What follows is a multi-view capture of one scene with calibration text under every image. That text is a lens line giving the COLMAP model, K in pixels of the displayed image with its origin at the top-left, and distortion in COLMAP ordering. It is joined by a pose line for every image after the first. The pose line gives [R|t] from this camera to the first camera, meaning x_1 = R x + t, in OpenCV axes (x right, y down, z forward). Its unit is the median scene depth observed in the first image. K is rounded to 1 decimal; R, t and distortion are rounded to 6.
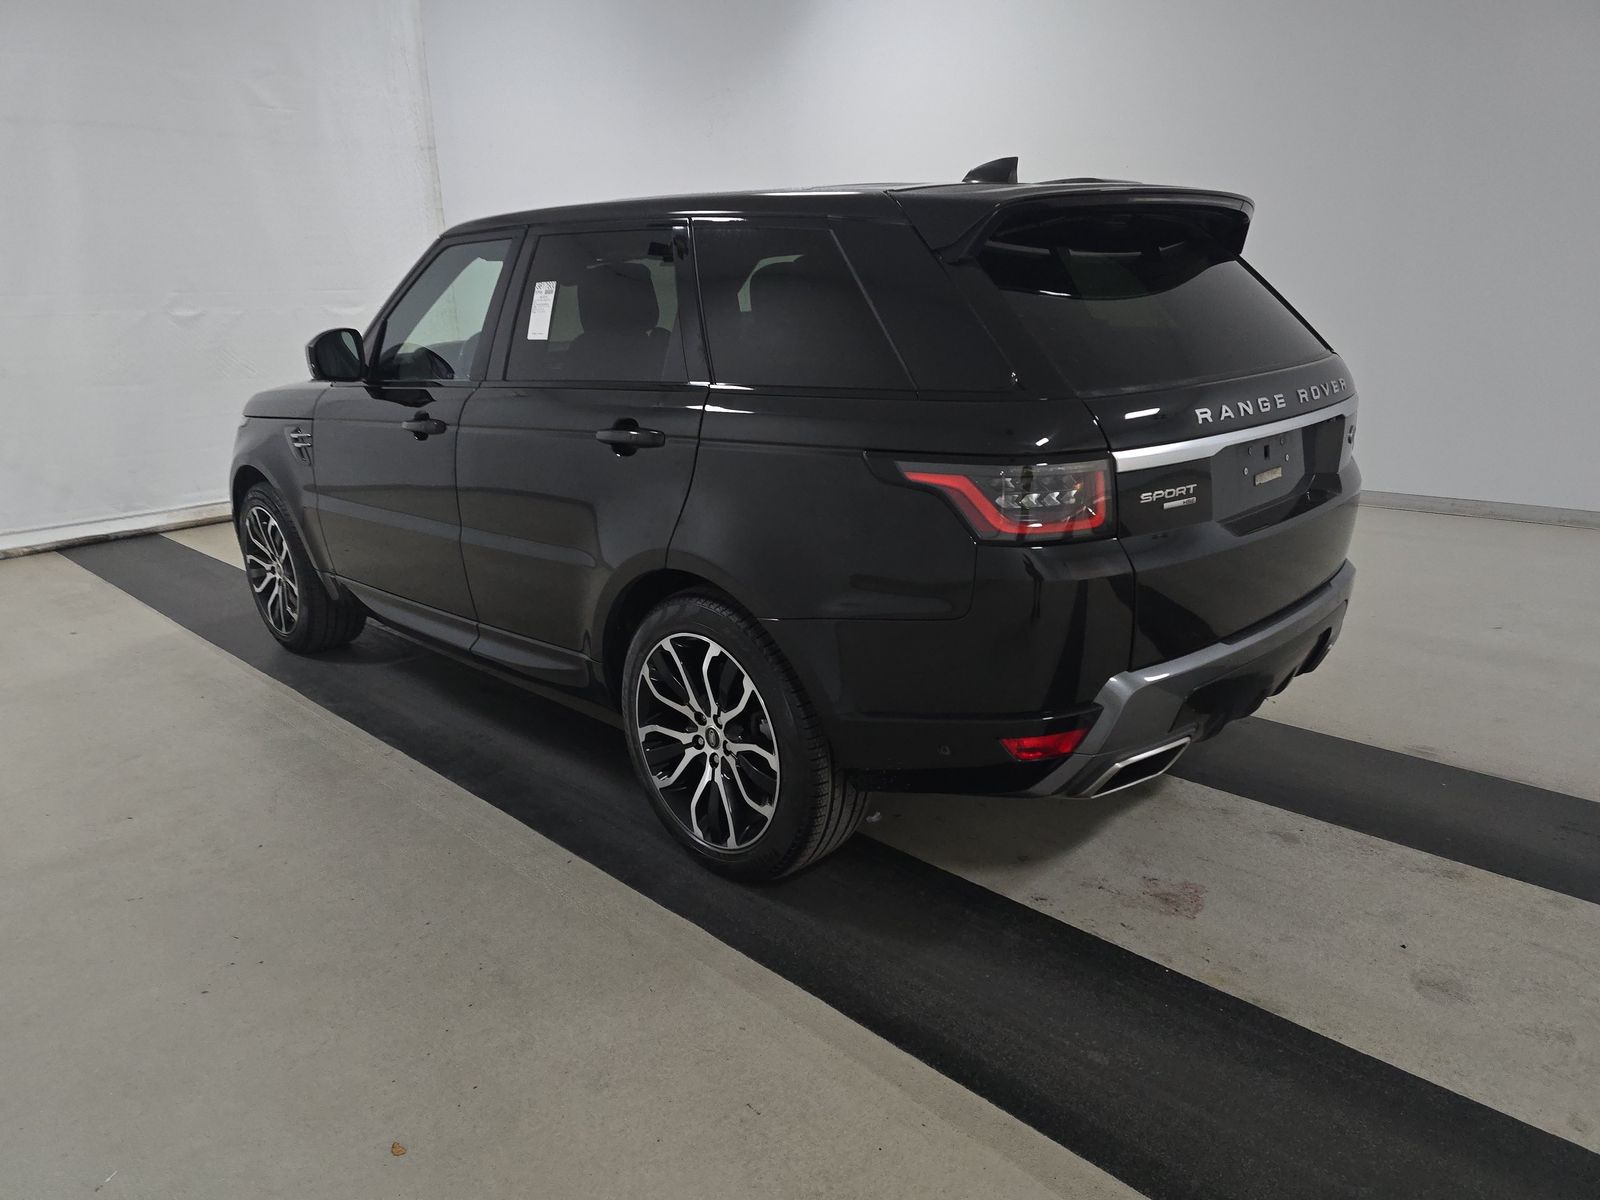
lens RADIAL K [[1067.7, 0, 800.0], [0, 1067.7, 600.0], [0, 0, 1]] dist [0.014700, -0.001228]
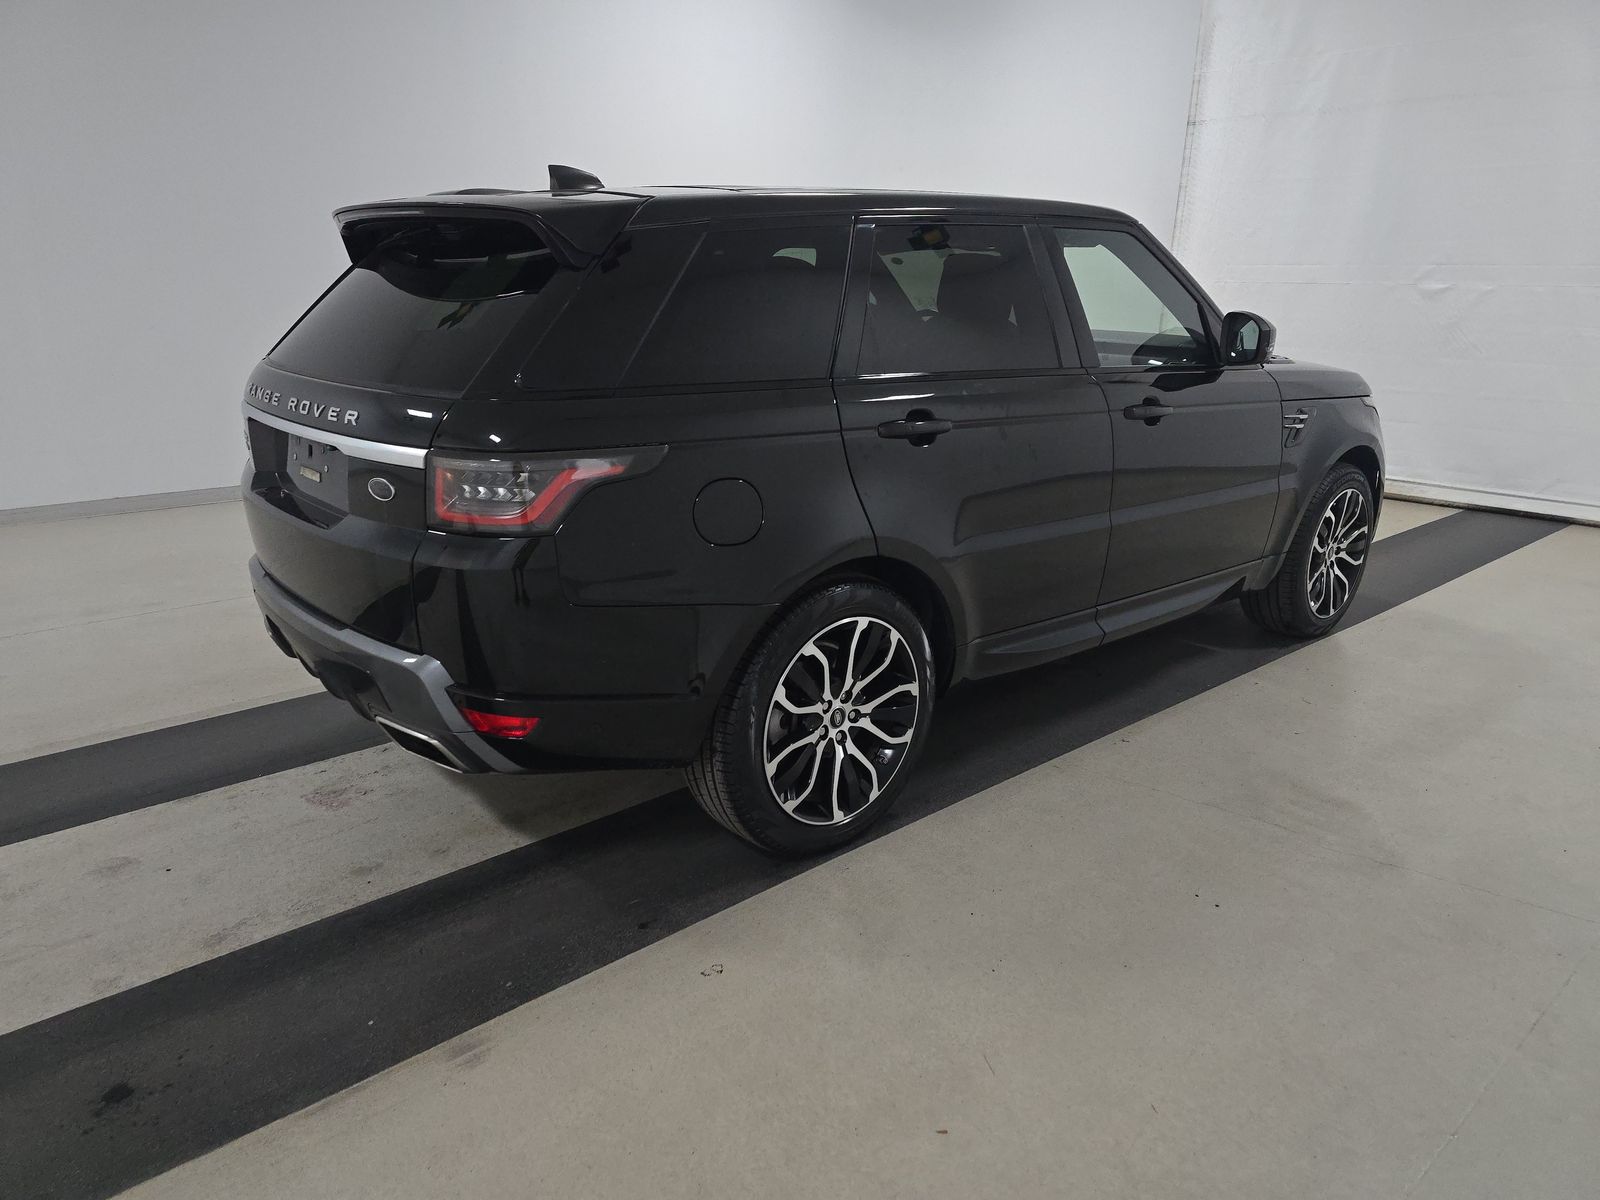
lens RADIAL K [[1072.1, 0, 800.0], [0, 1072.1, 600.0], [0, 0, 1]] dist [0.032674, -0.000831]
pose [[-0.066931, 0.325278, -0.943247, 1.556071], [-0.287471, 0.898992, 0.330415, -0.538316], [0.955448, 0.293271, 0.033338, 1.550939]]
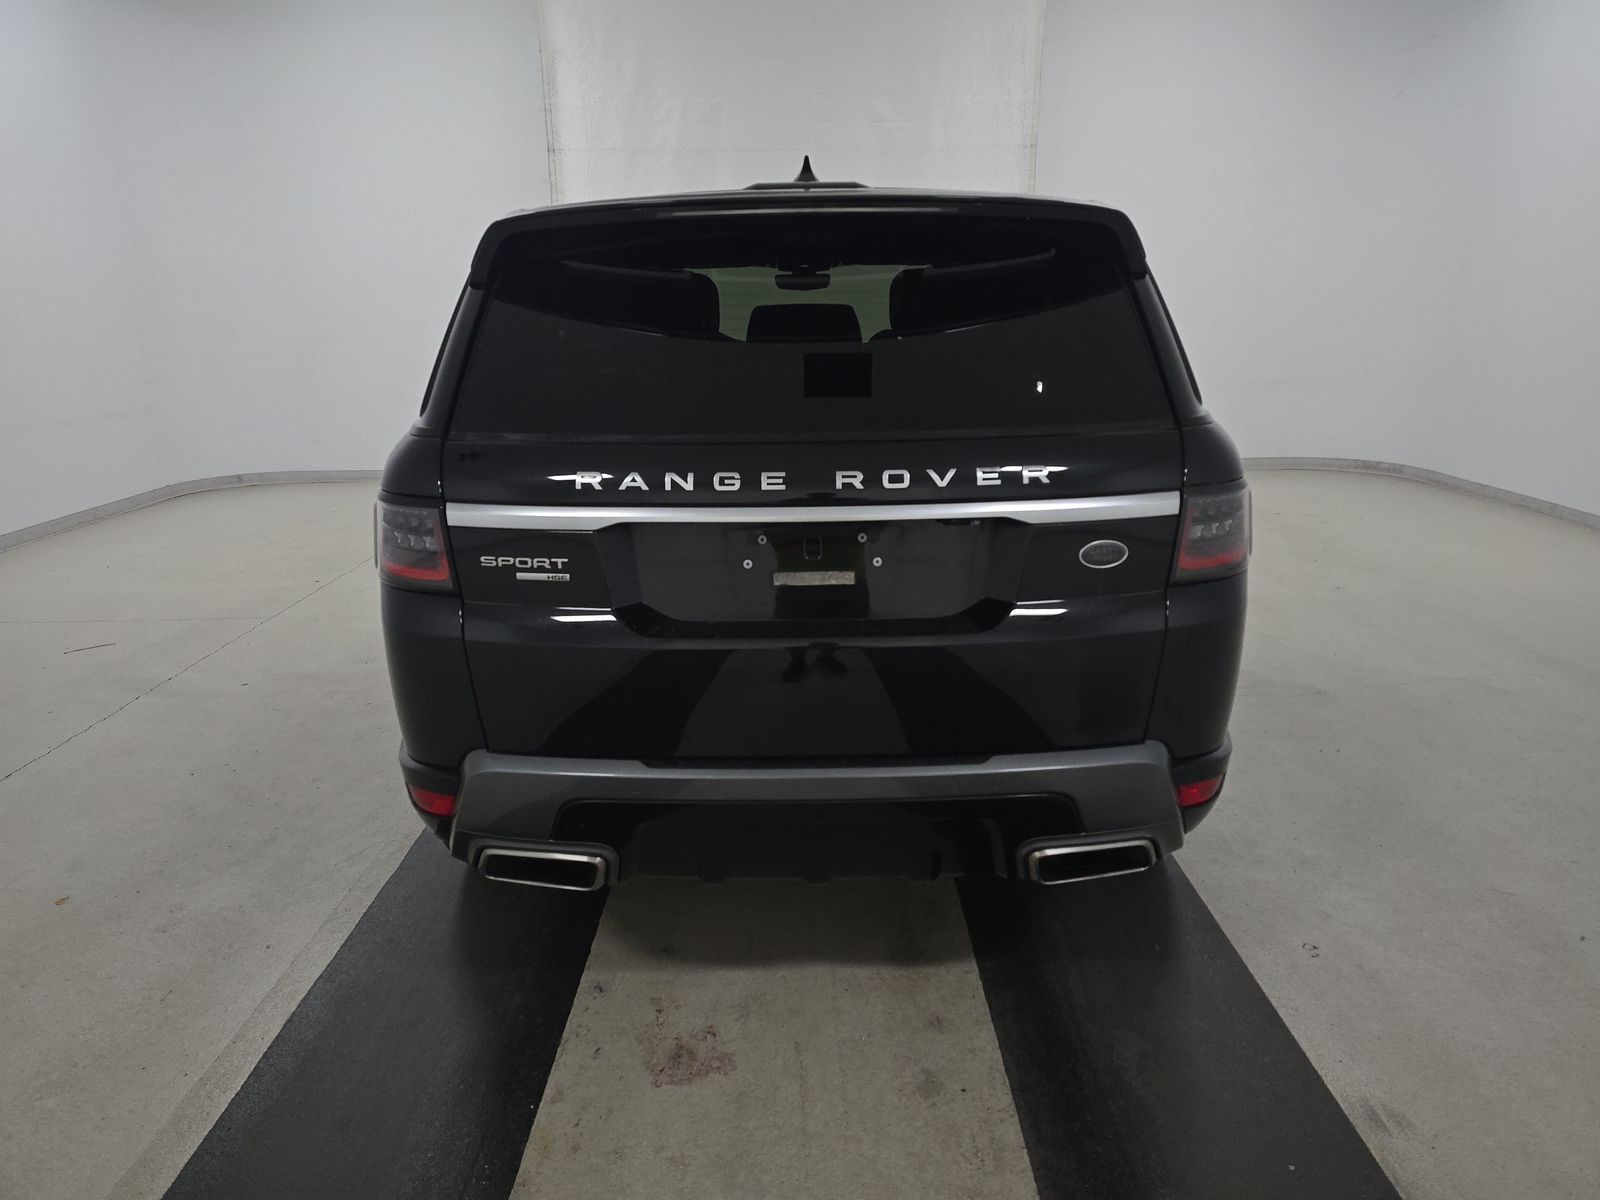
lens RADIAL K [[1072.1, 0, 800.0], [0, 1072.1, 600.0], [0, 0, 1]] dist [0.032674, -0.000831]
pose [[0.705605, 0.214279, -0.675431, 0.987852], [-0.207427, 0.973889, 0.092271, -0.177260], [0.677566, 0.074995, 0.731628, 0.469181]]
